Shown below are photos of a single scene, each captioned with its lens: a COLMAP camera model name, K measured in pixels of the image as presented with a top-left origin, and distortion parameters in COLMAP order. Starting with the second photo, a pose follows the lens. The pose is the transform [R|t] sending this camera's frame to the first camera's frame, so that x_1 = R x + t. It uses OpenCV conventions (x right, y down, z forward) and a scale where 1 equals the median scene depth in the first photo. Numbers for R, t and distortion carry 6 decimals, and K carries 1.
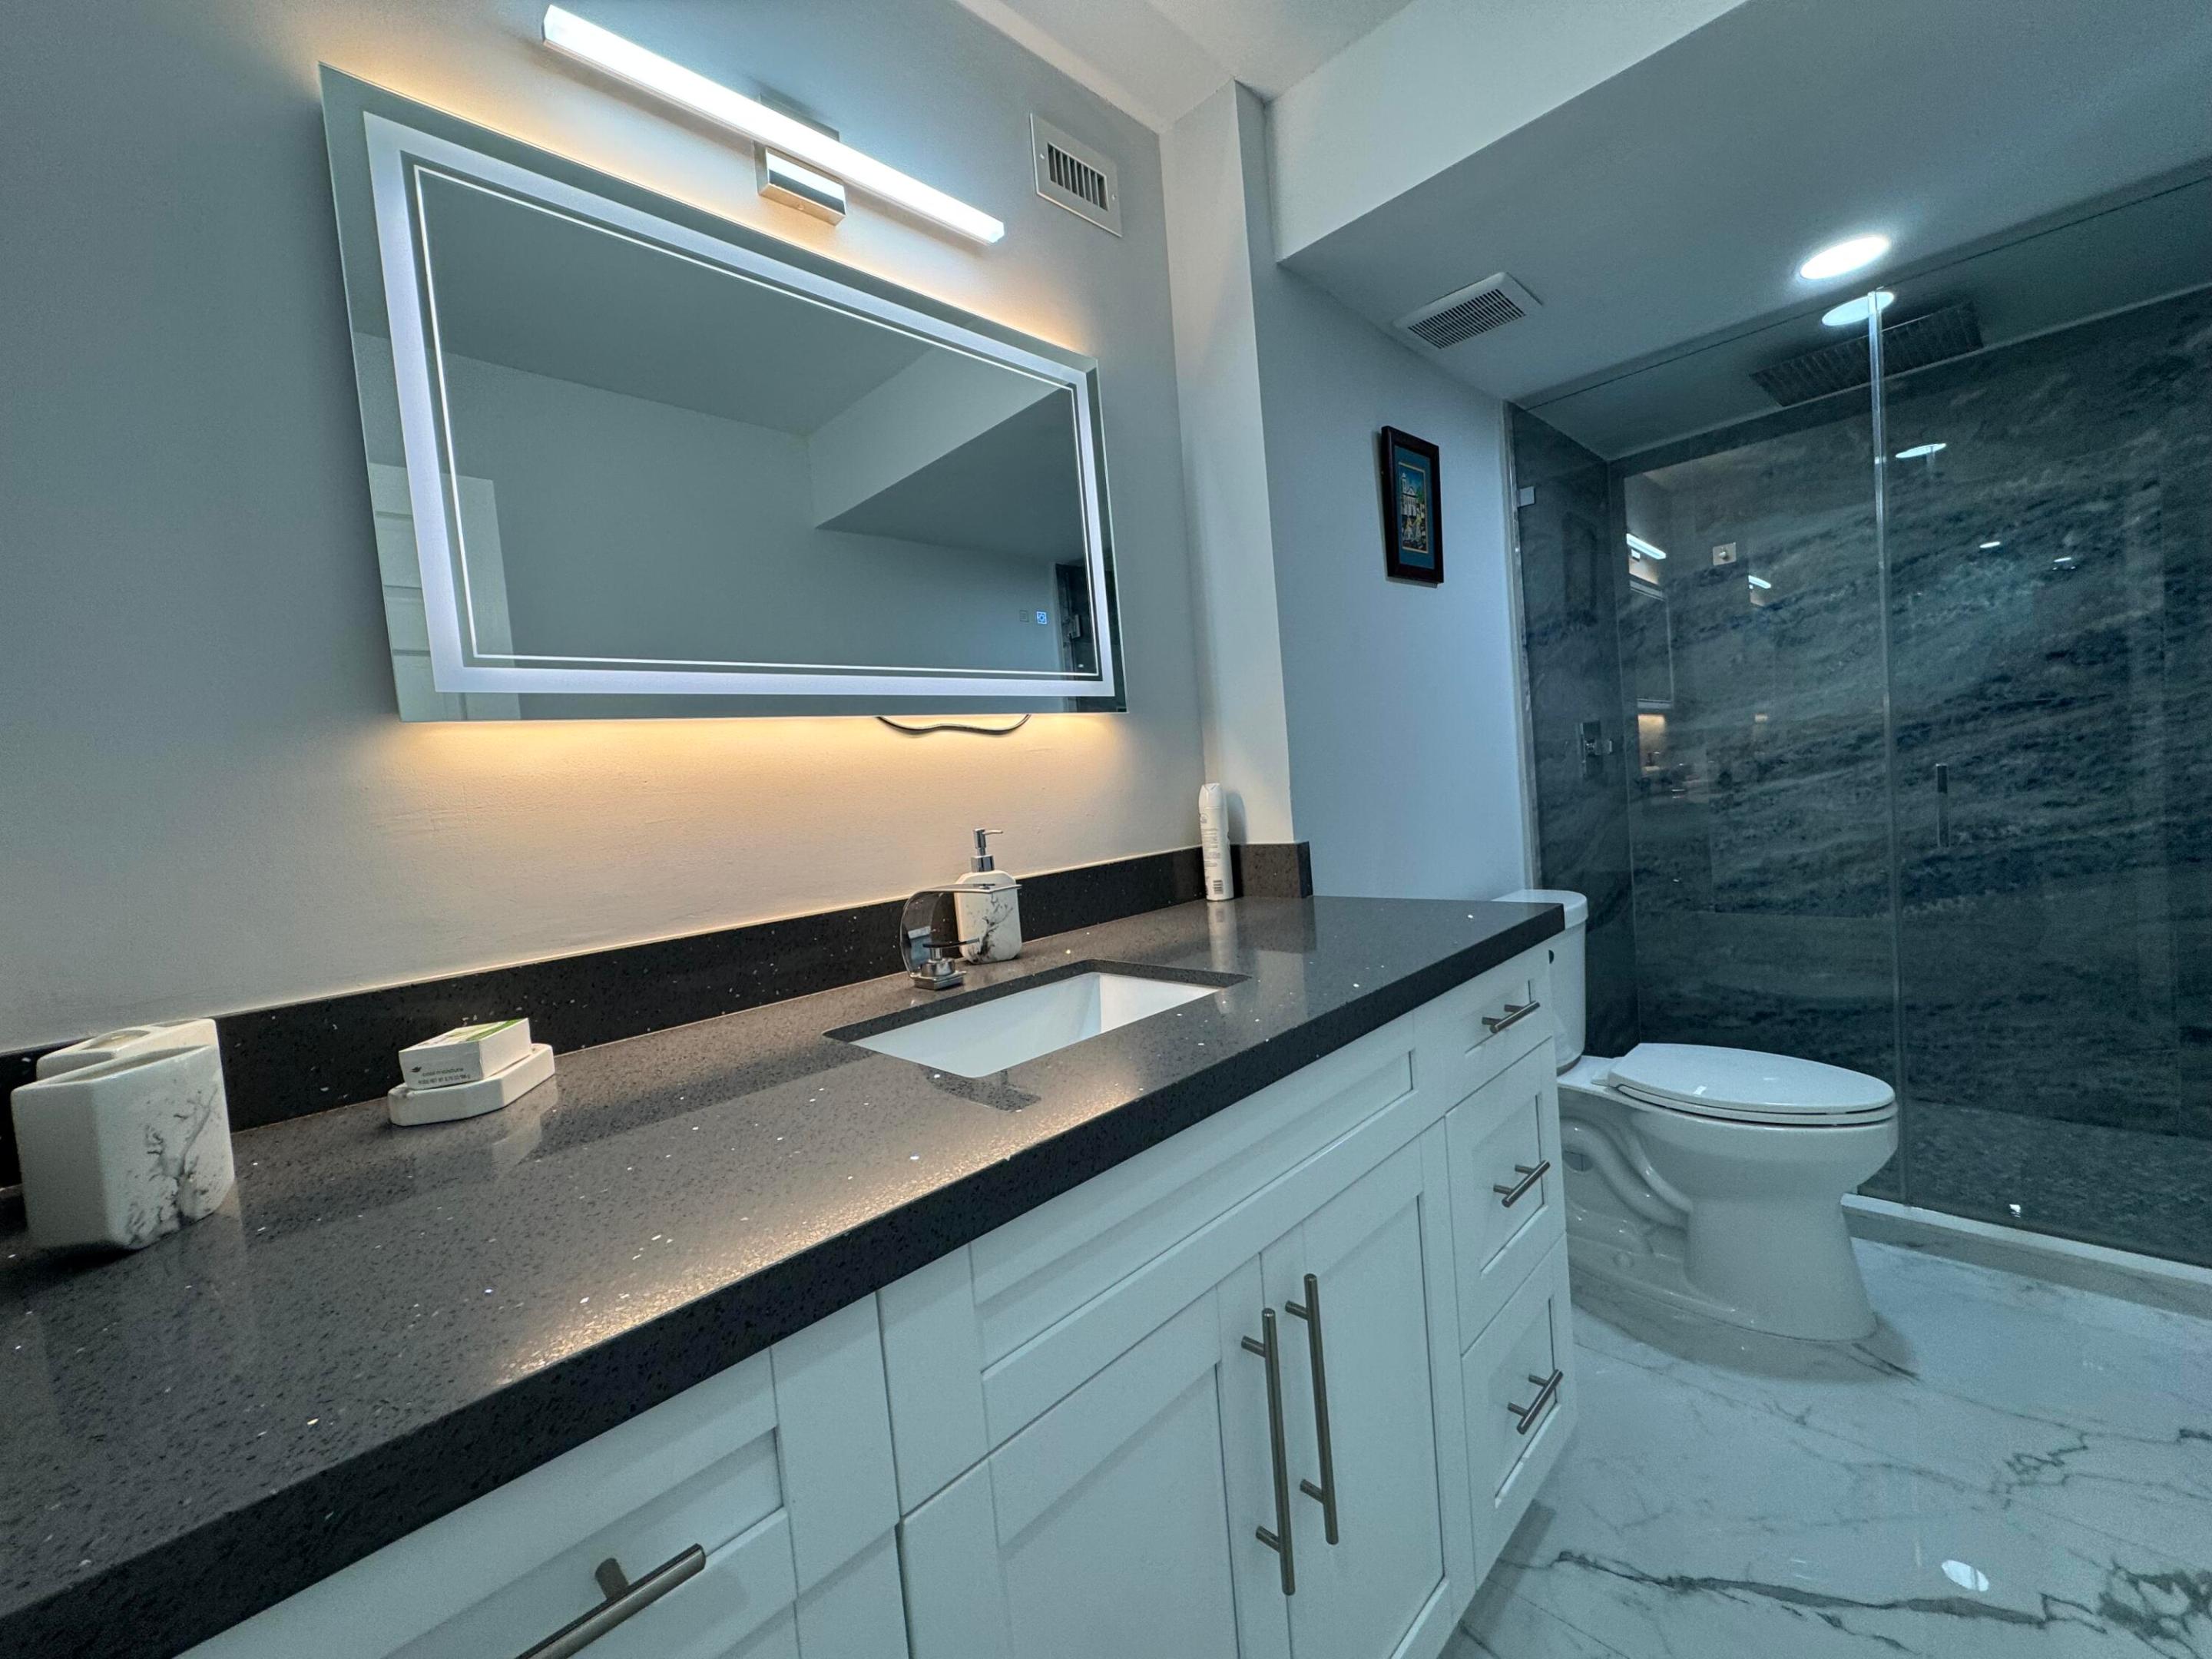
lens RADIAL K [[886.1, 0, 1102.3], [0, 886.1, 826.1], [0, 0, 1]] dist [-0.001872, 0.000506]
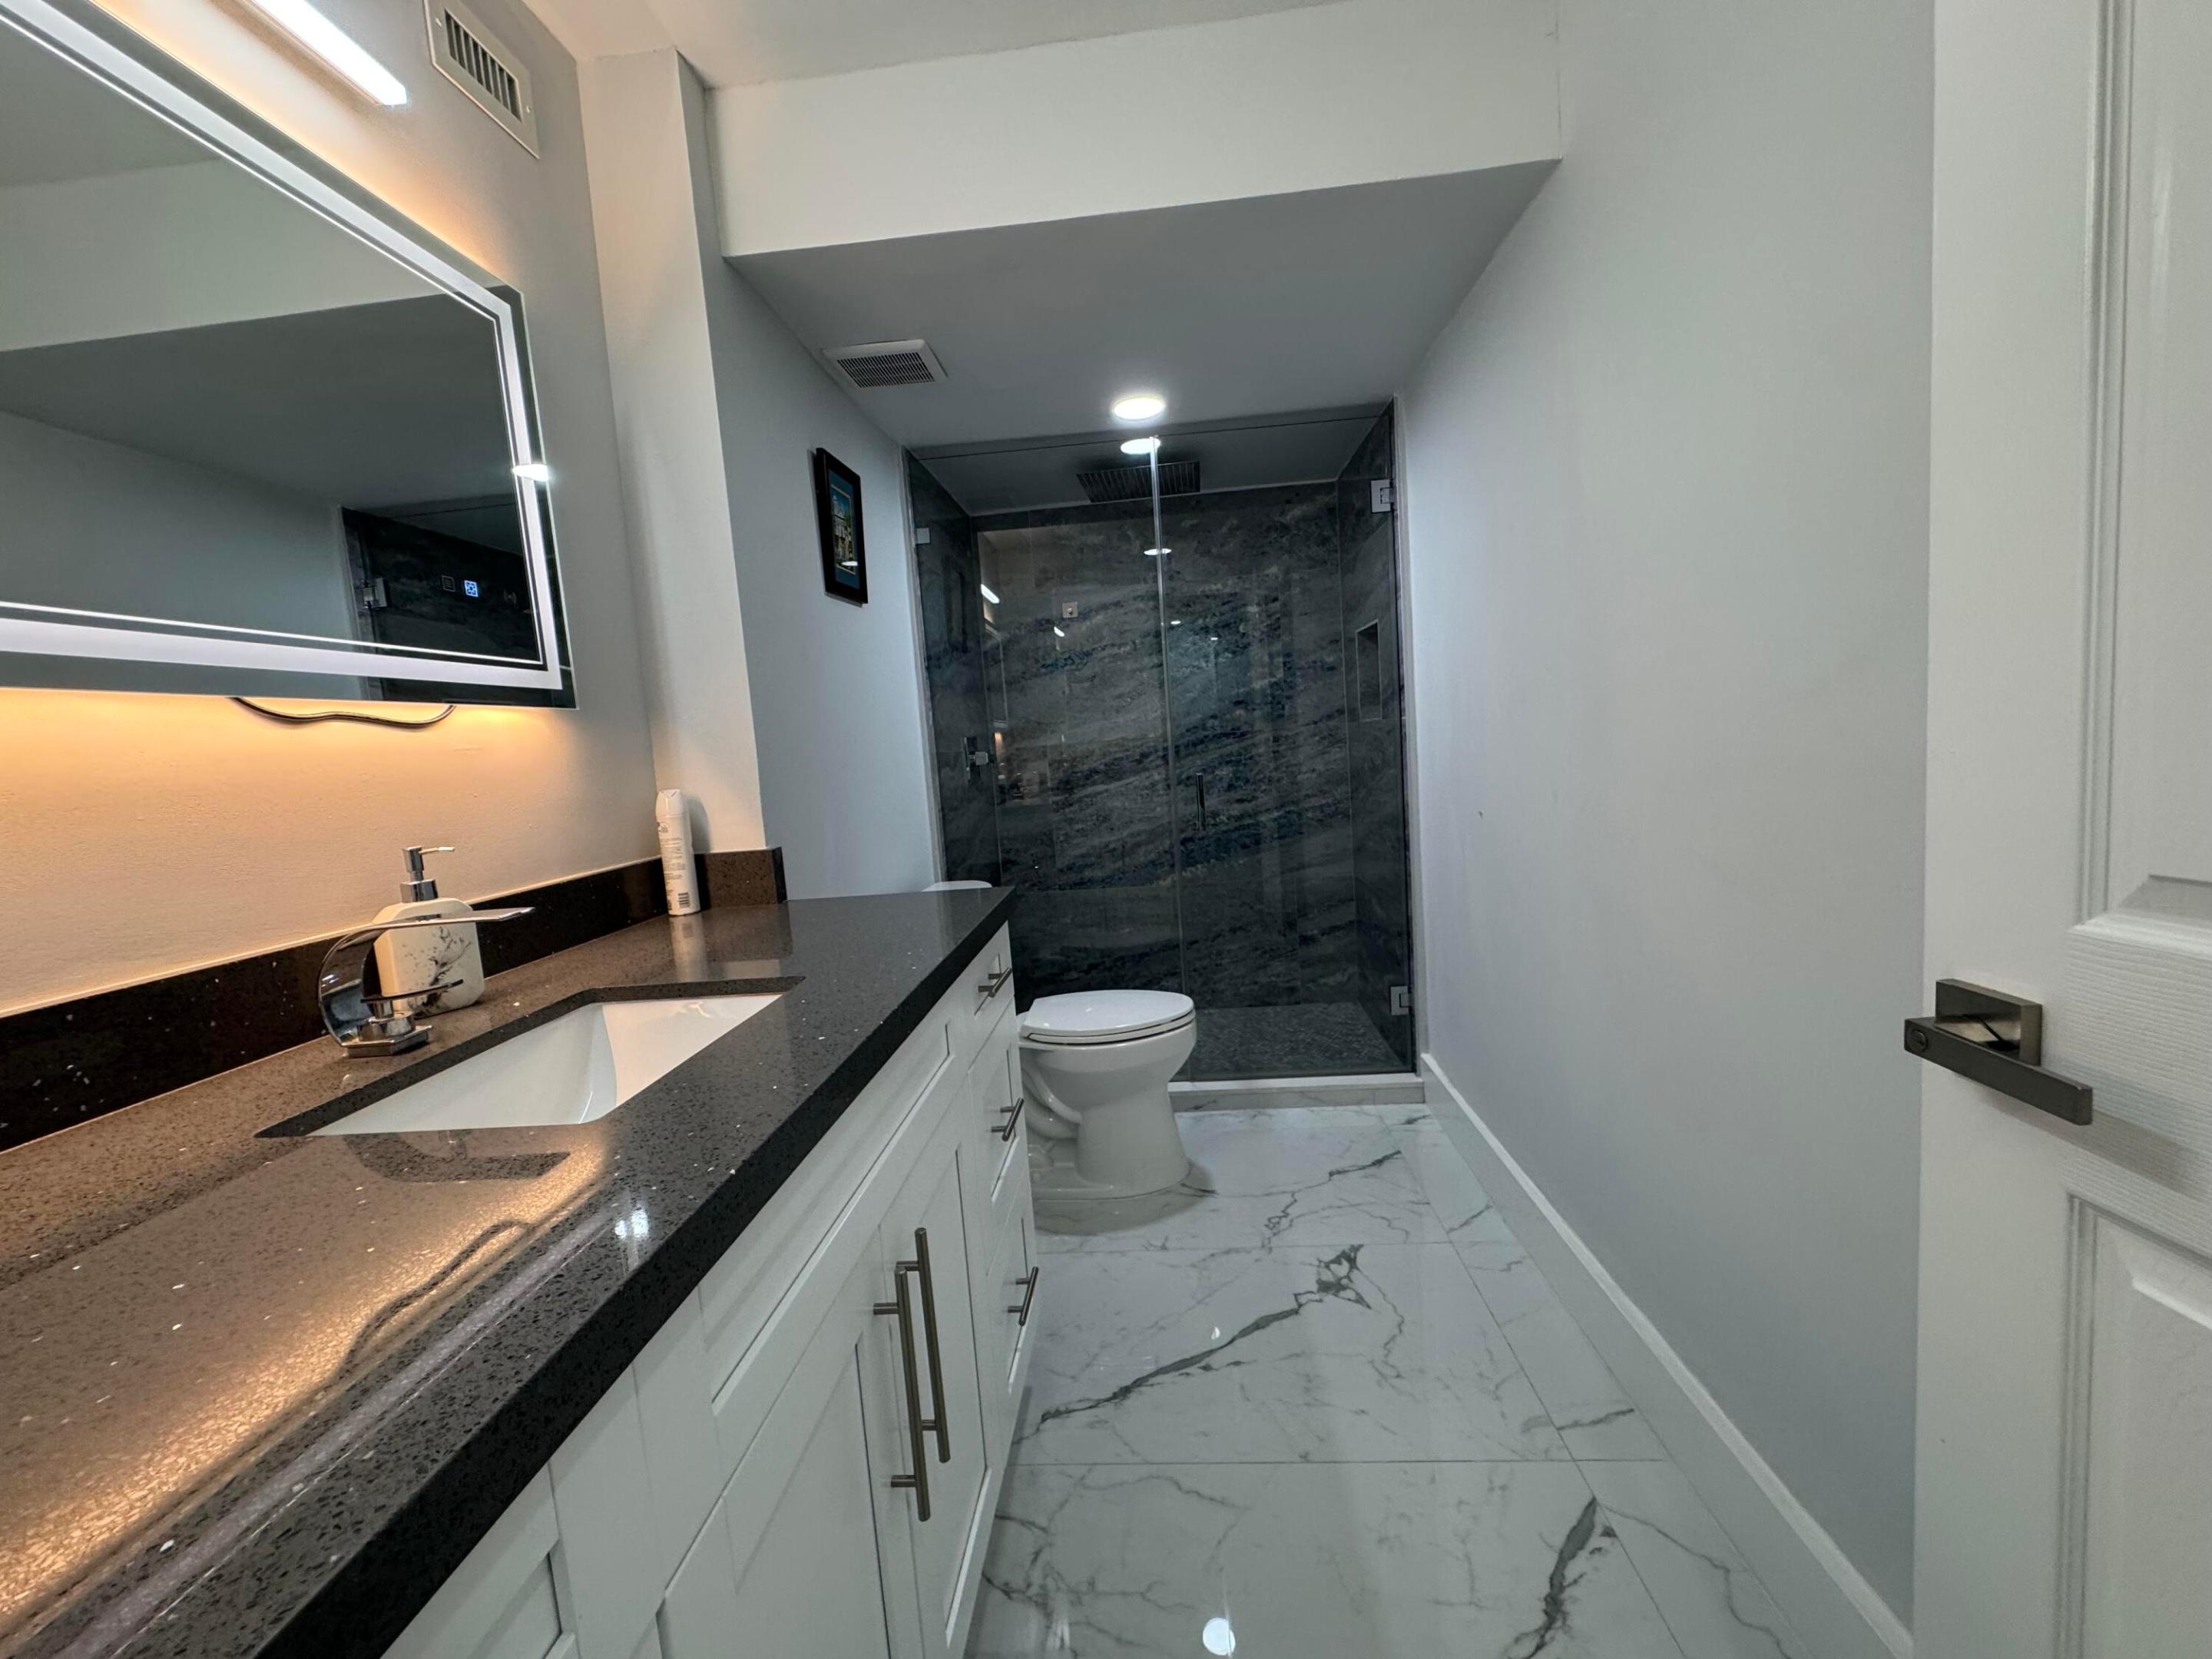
lens RADIAL K [[886.0, 0, 1103.0], [0, 886.0, 827.0], [0, 0, 1]] dist [-0.004033, 0.000500]
pose [[0.755150, -0.034122, 0.654663, -0.143834], [0.040573, 0.999163, 0.005278, 0.004471], [-0.654295, 0.022576, 0.755903, 0.002589]]
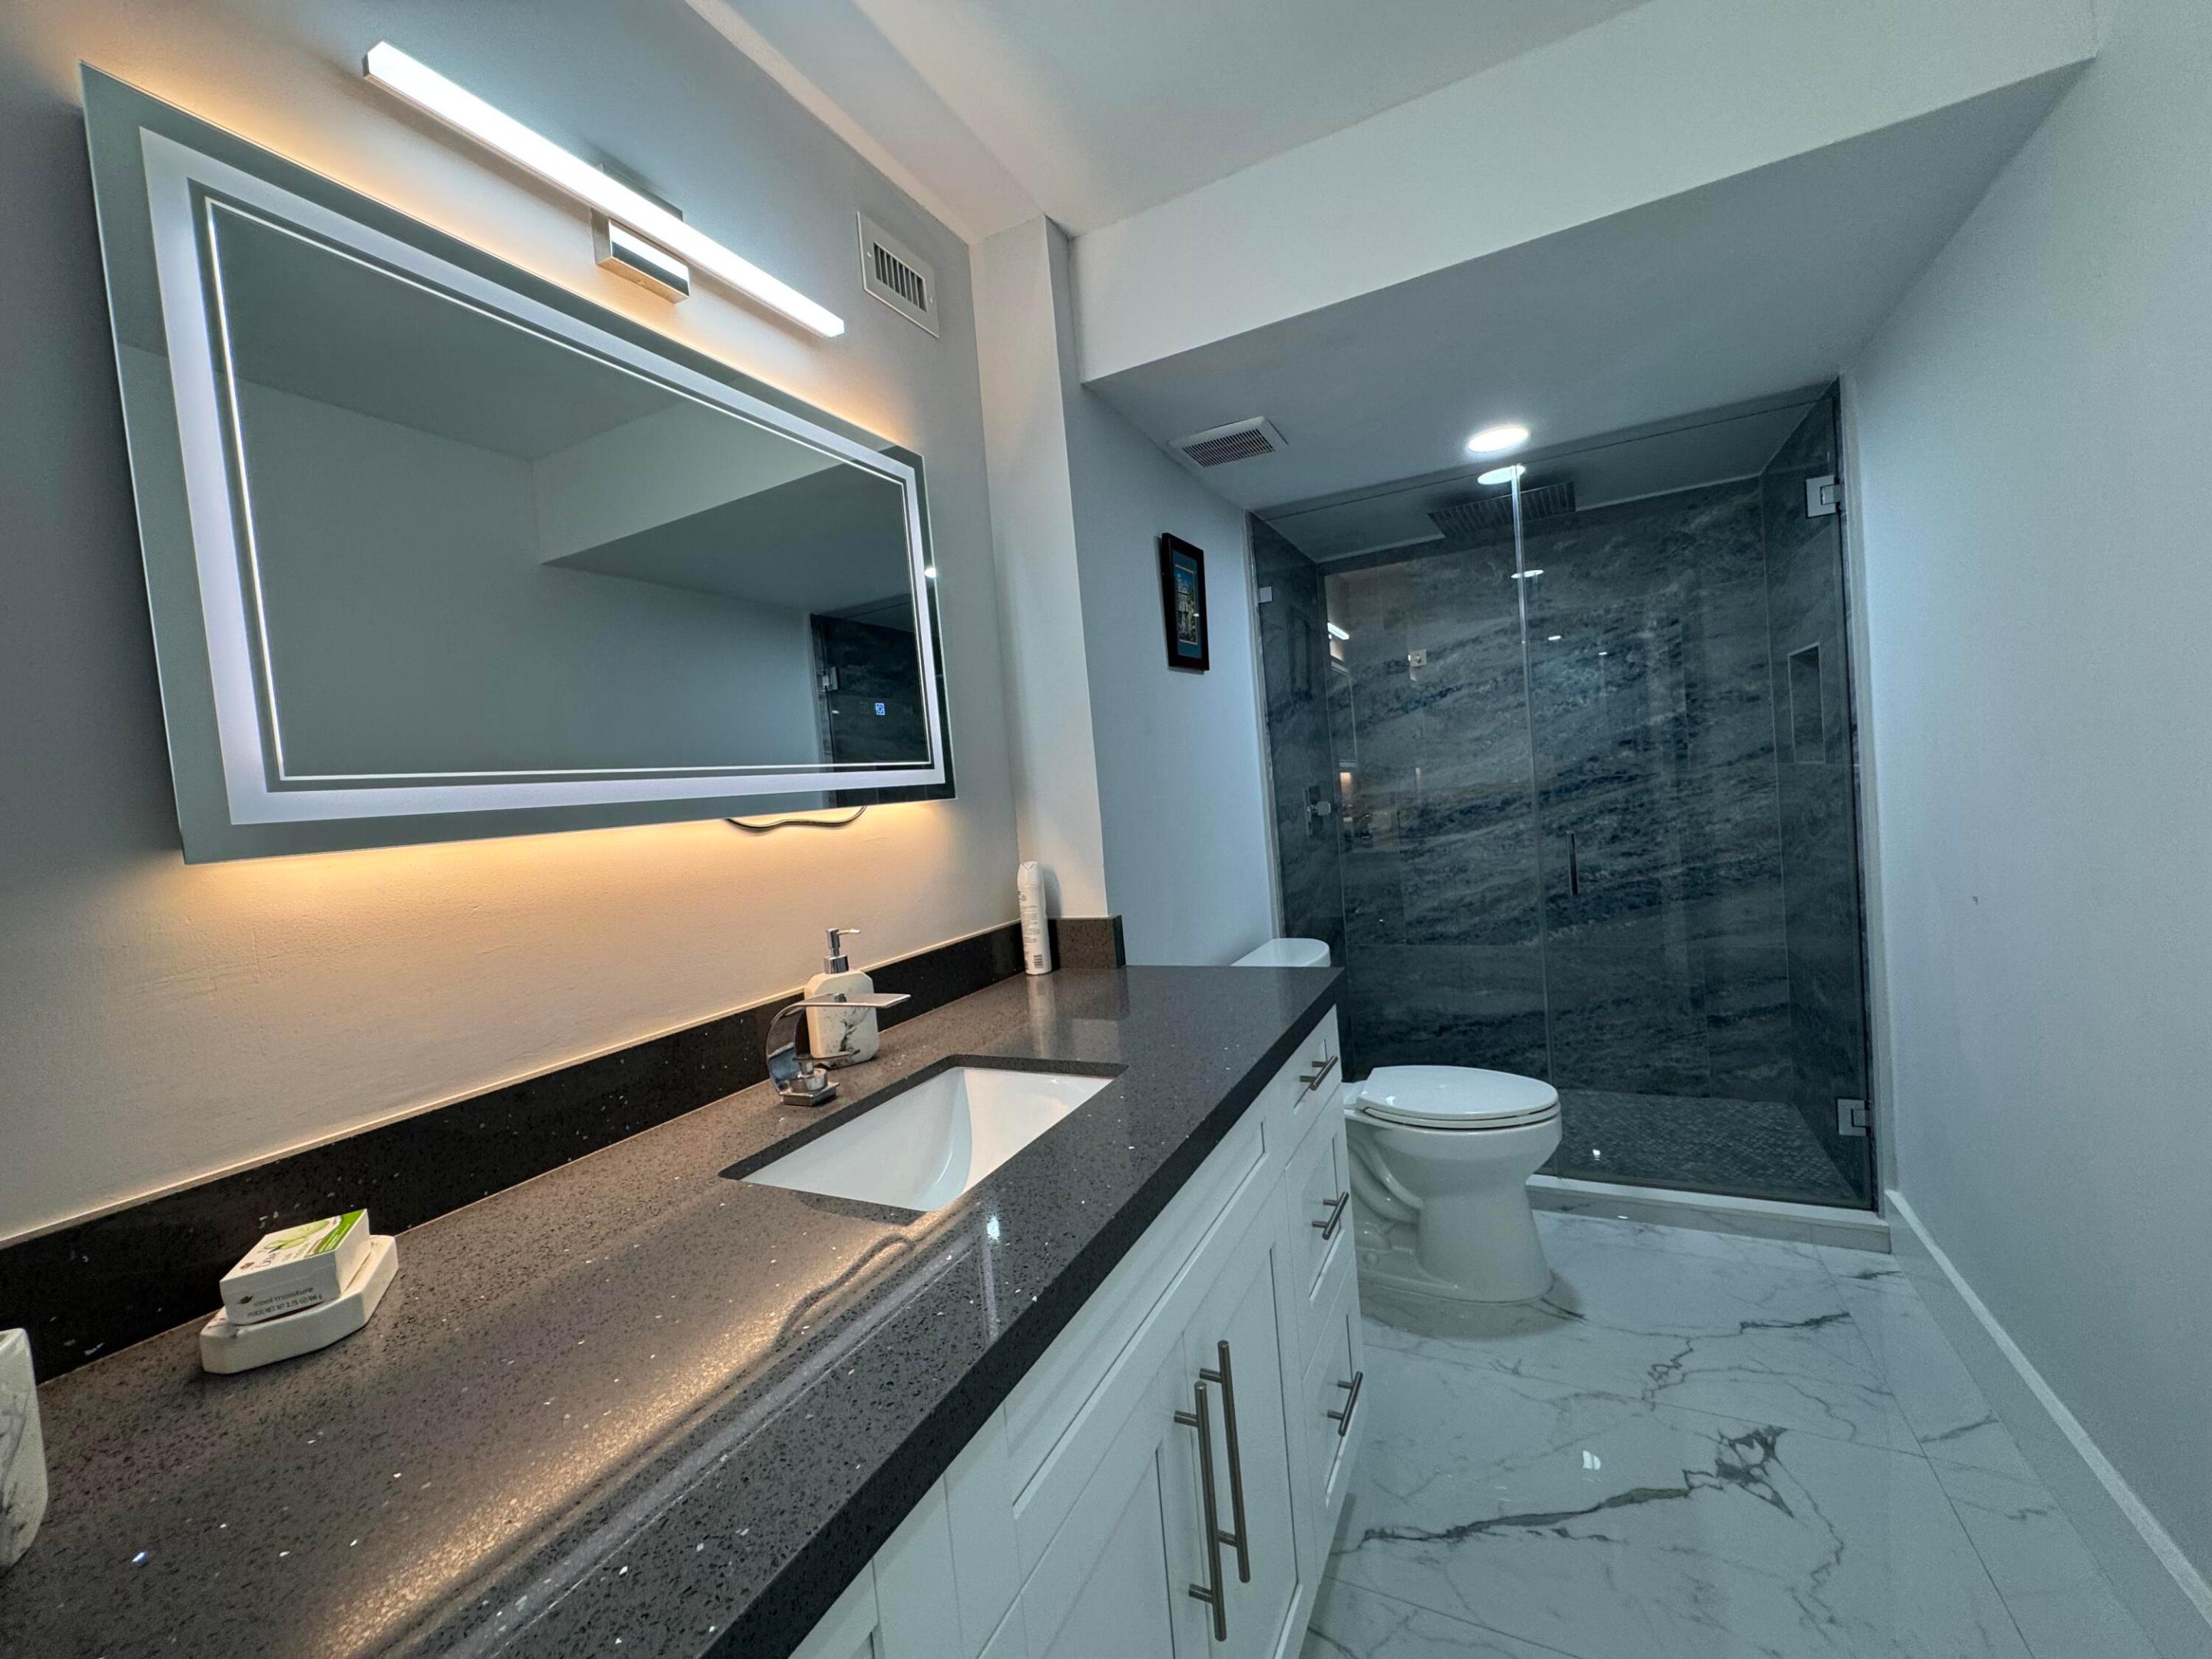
lens RADIAL K [[886.1, 0, 1102.3], [0, 886.1, 826.1], [0, 0, 1]] dist [-0.001872, 0.000506]
pose [[0.949248, -0.010159, 0.314364, -0.123660], [0.021745, 0.999206, -0.033371, -0.053849], [-0.313775, 0.038513, 0.948716, -0.020085]]
